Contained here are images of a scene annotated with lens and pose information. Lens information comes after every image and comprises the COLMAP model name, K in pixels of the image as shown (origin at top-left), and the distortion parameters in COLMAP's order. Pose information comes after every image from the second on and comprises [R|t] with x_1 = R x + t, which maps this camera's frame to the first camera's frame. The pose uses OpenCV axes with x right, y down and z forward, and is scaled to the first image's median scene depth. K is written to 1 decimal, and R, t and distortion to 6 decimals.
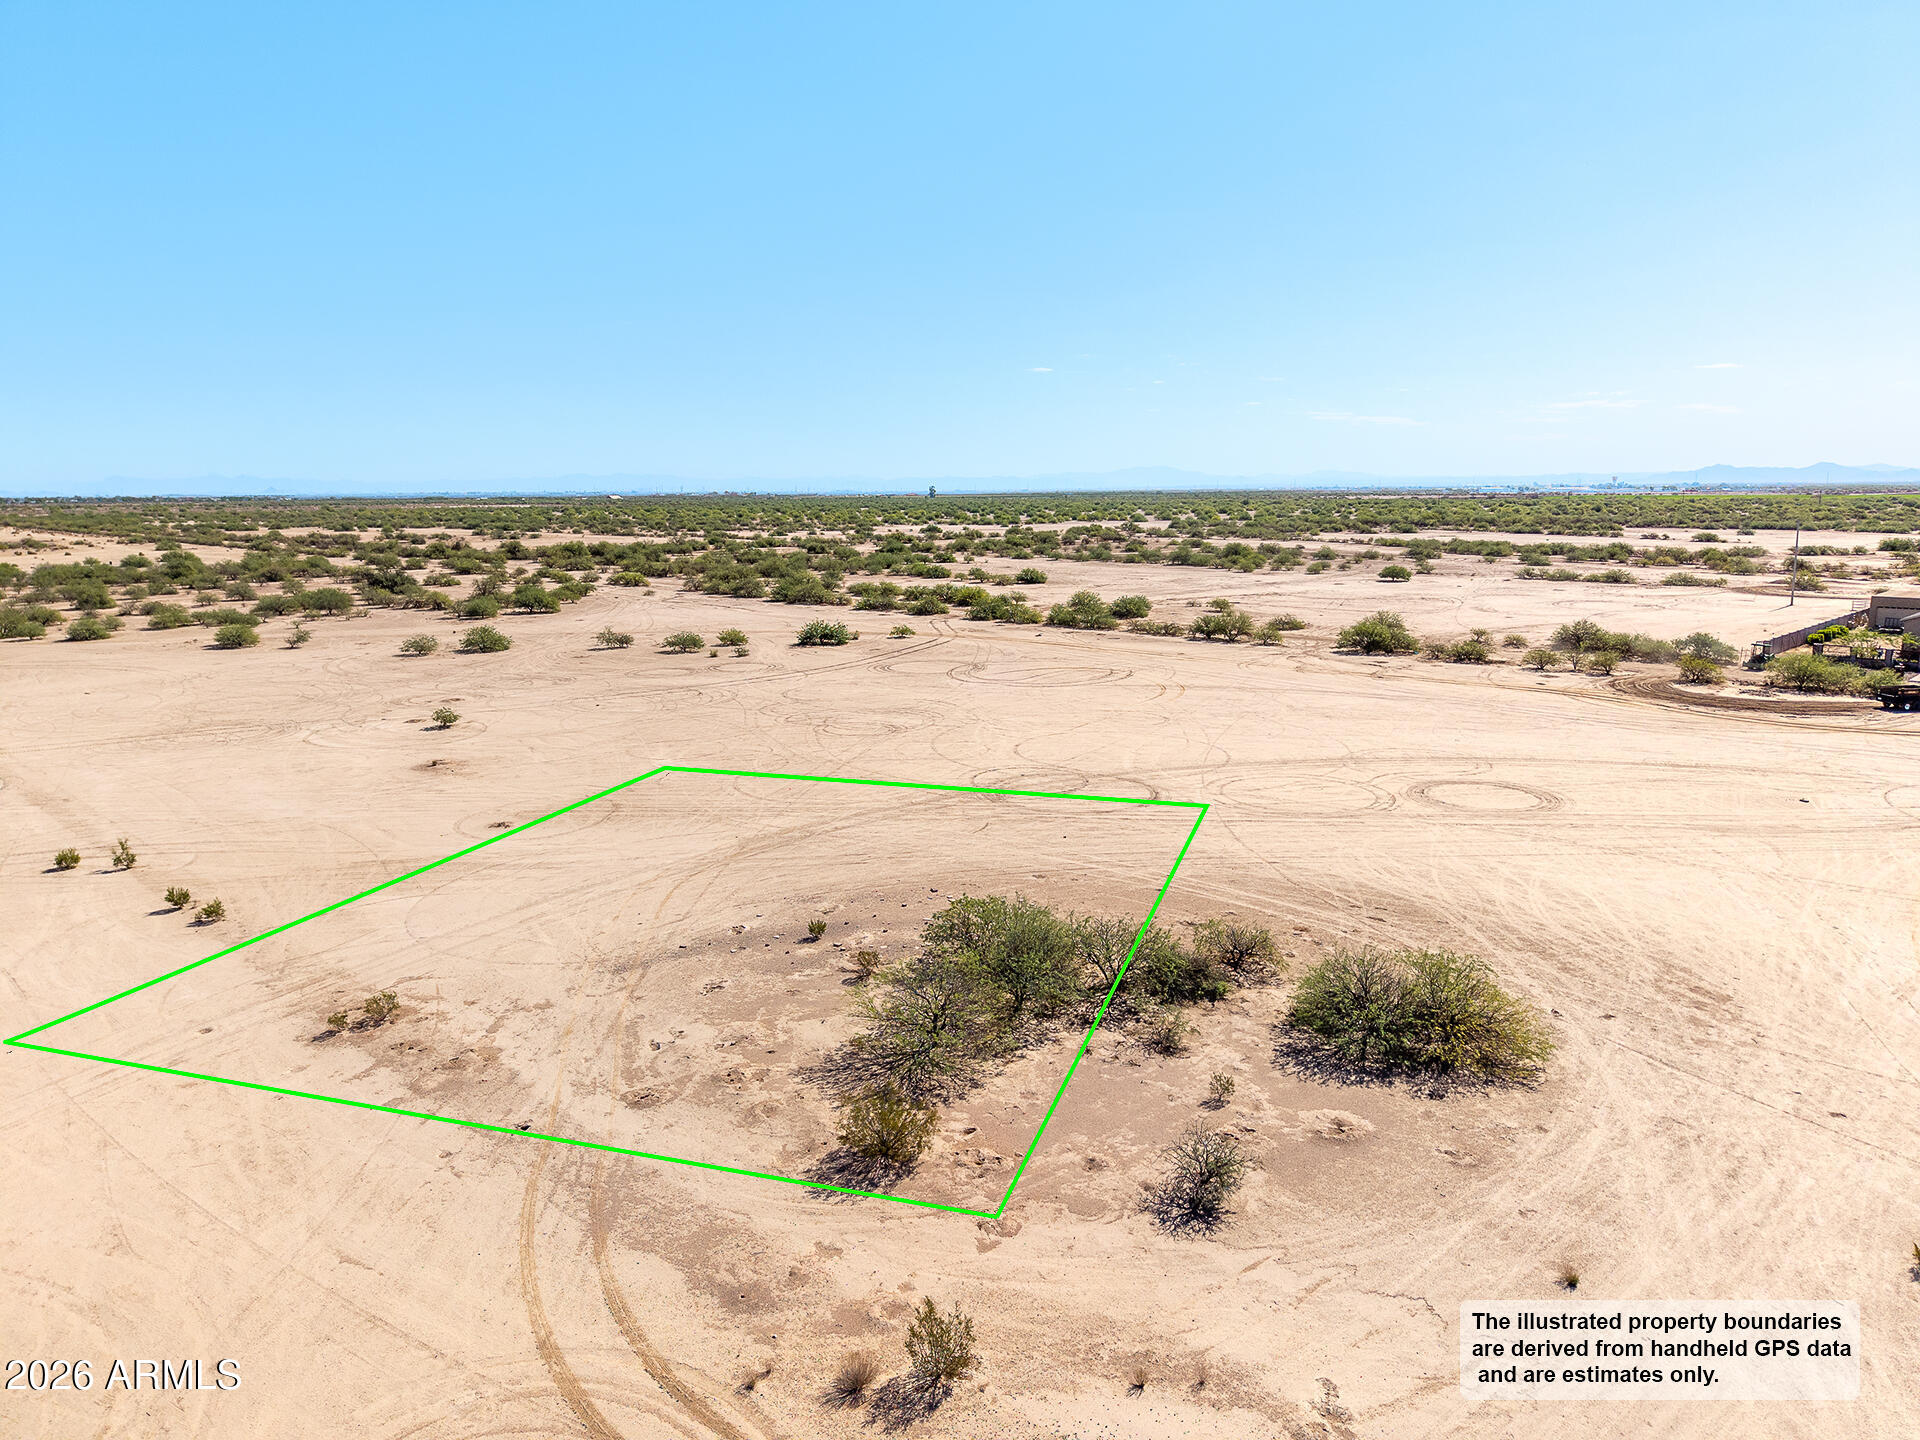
lens RADIAL K [[1277.8, 0, 959.4], [0, 1277.8, 715.3], [0, 0, 1]] dist [0.031956, -0.029893]
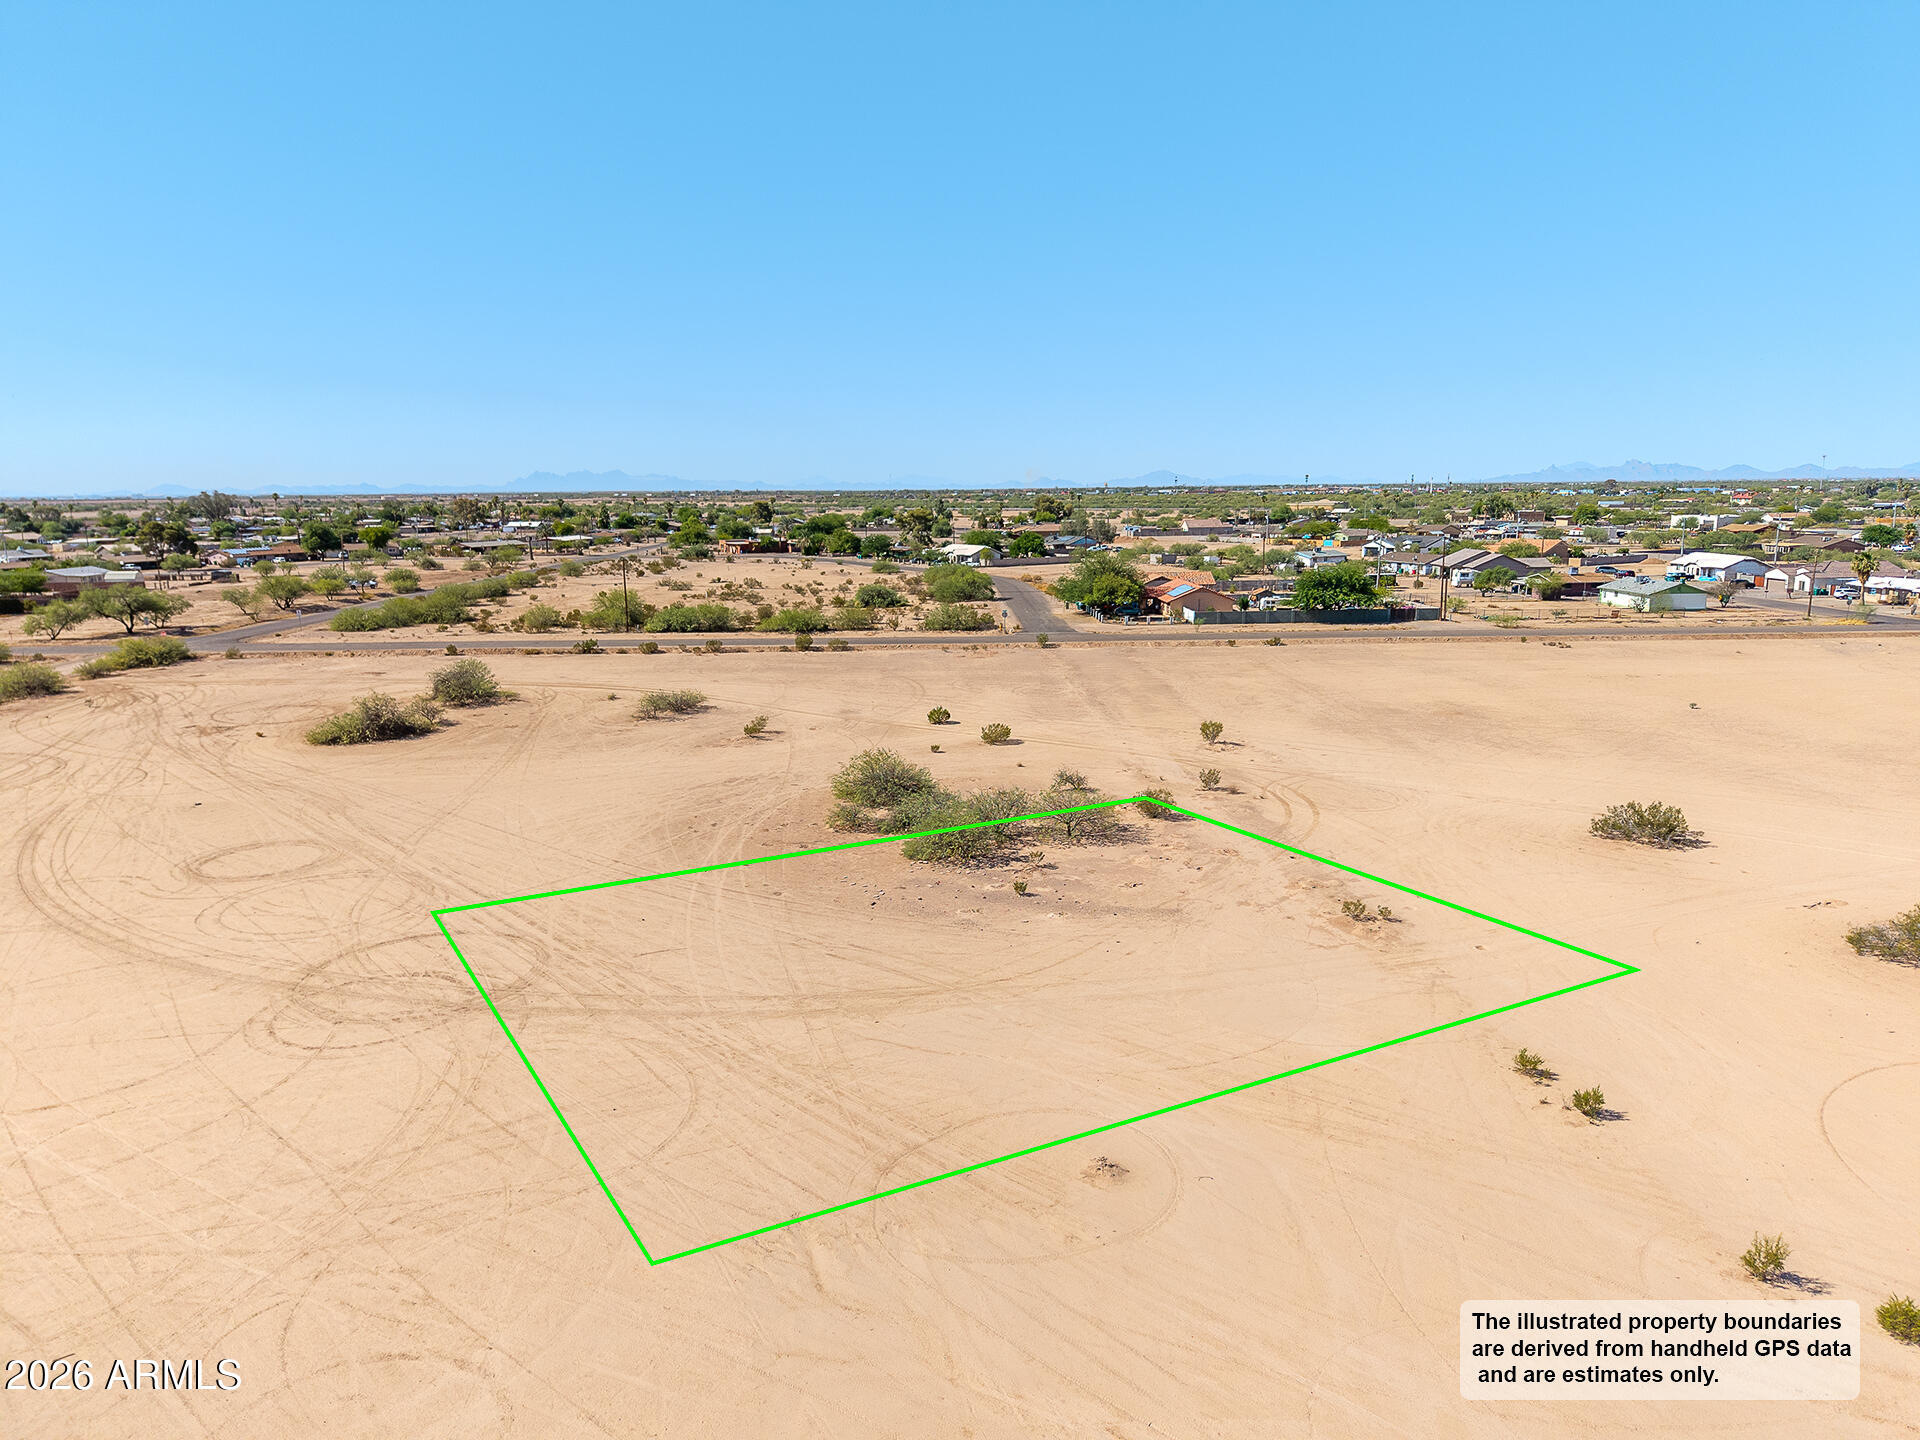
lens RADIAL K [[1277.8, 0, 960.7], [0, 1277.8, 730.6], [0, 0, 1]] dist [0.031956, -0.029893]
pose [[-0.727850, -0.115949, 0.675862, -1.244564], [0.133465, 0.942800, 0.305476, -0.511139], [-0.672623, 0.312545, -0.670742, 2.544004]]
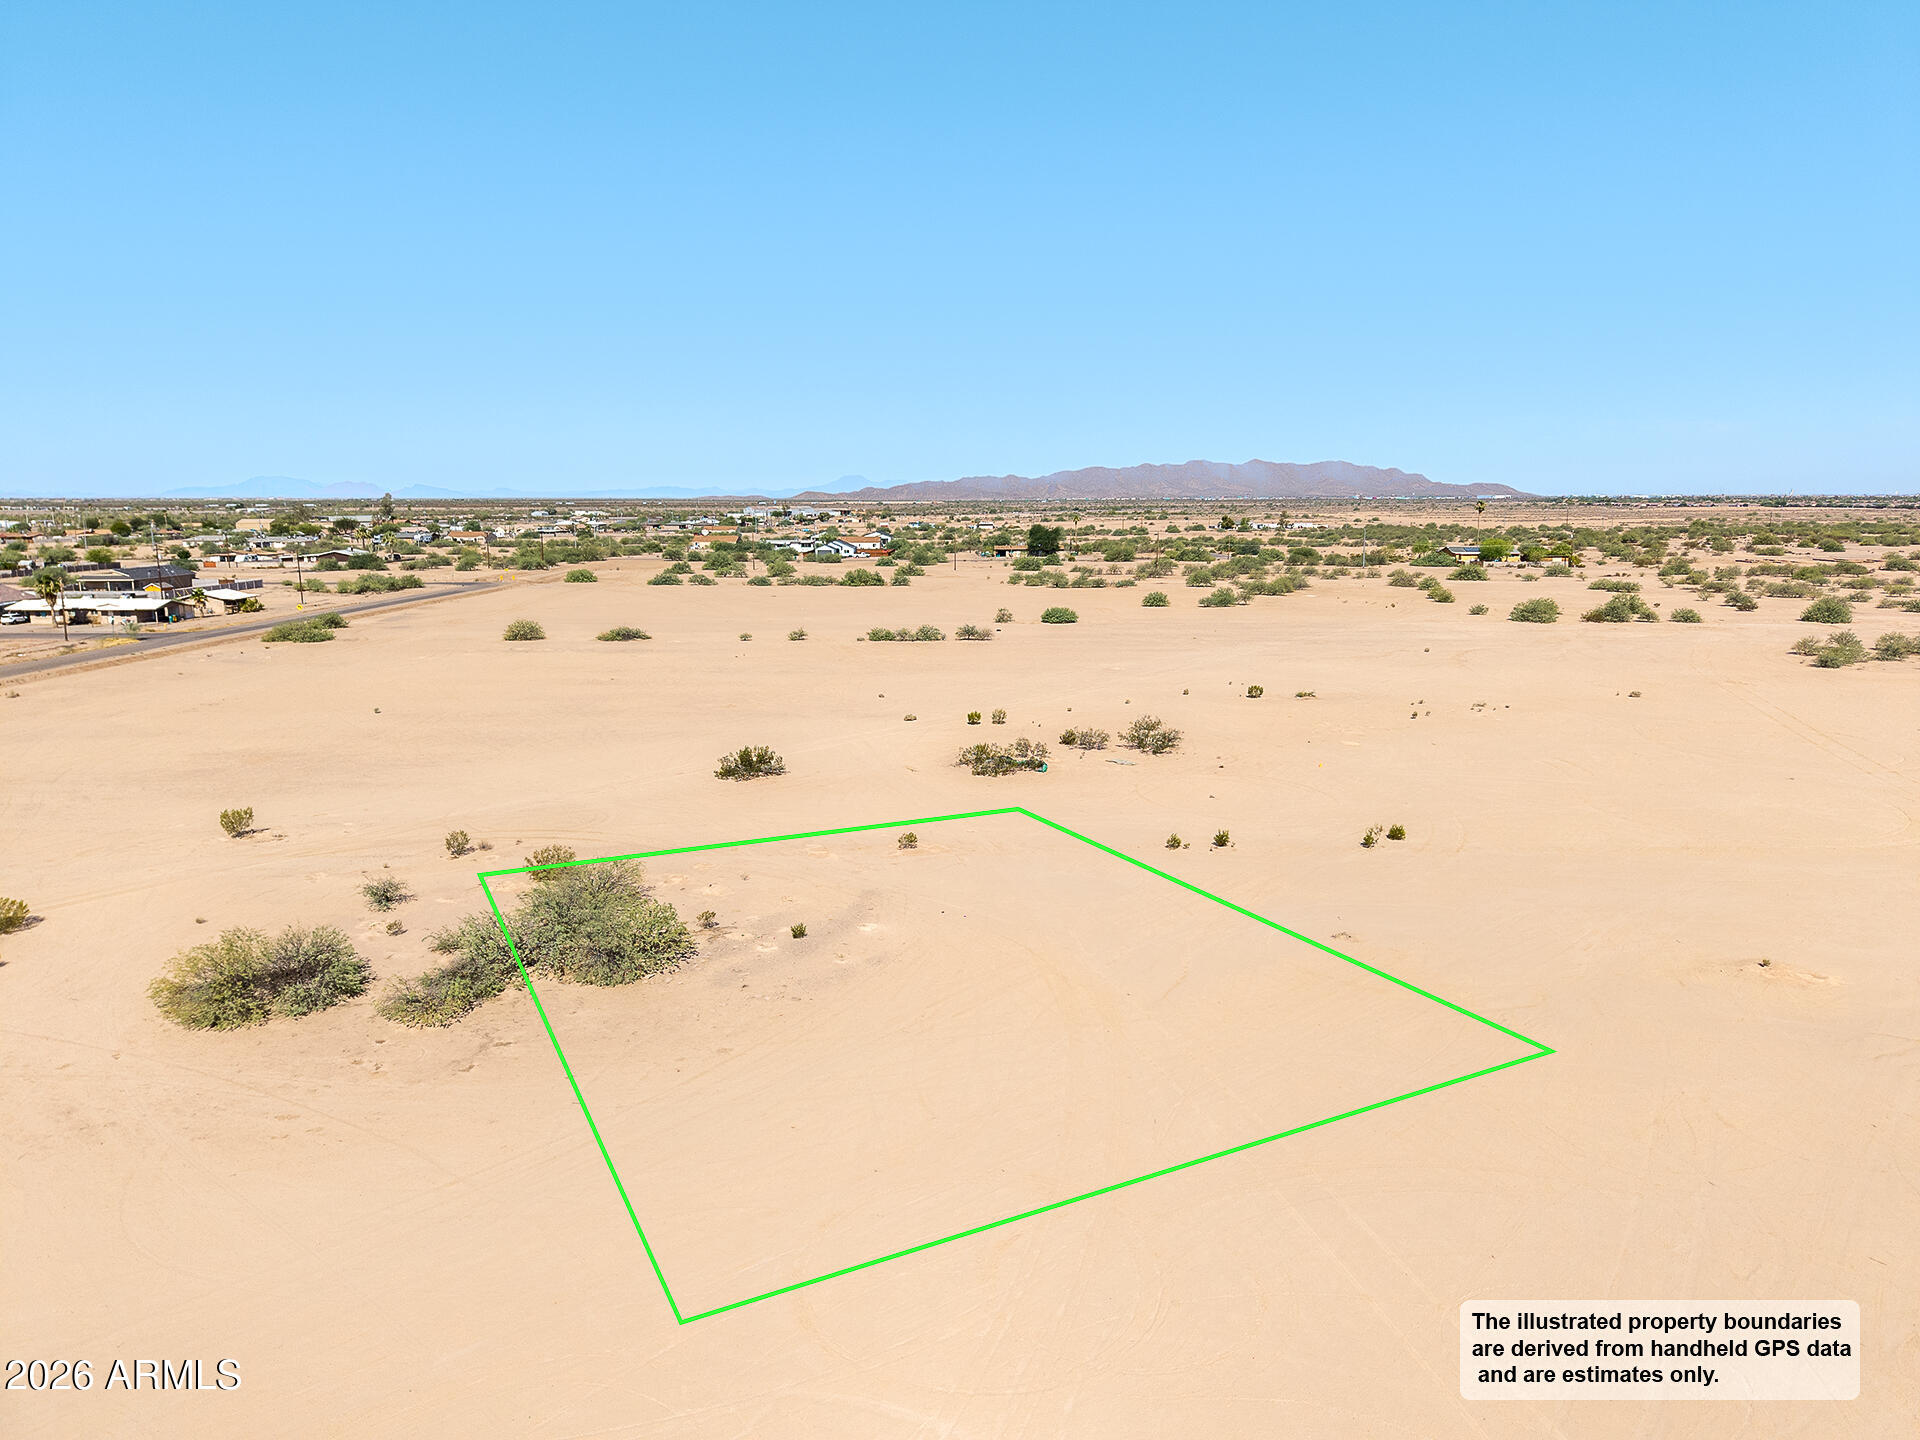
lens RADIAL K [[1277.8, 0, 958.9], [0, 1277.8, 728.3], [0, 0, 1]] dist [0.031956, -0.029893]
pose [[-0.717873, 0.130168, -0.683896, 0.787527], [-0.116623, 0.945997, 0.302471, -0.535488], [0.686336, 0.296893, -0.663926, 2.549907]]
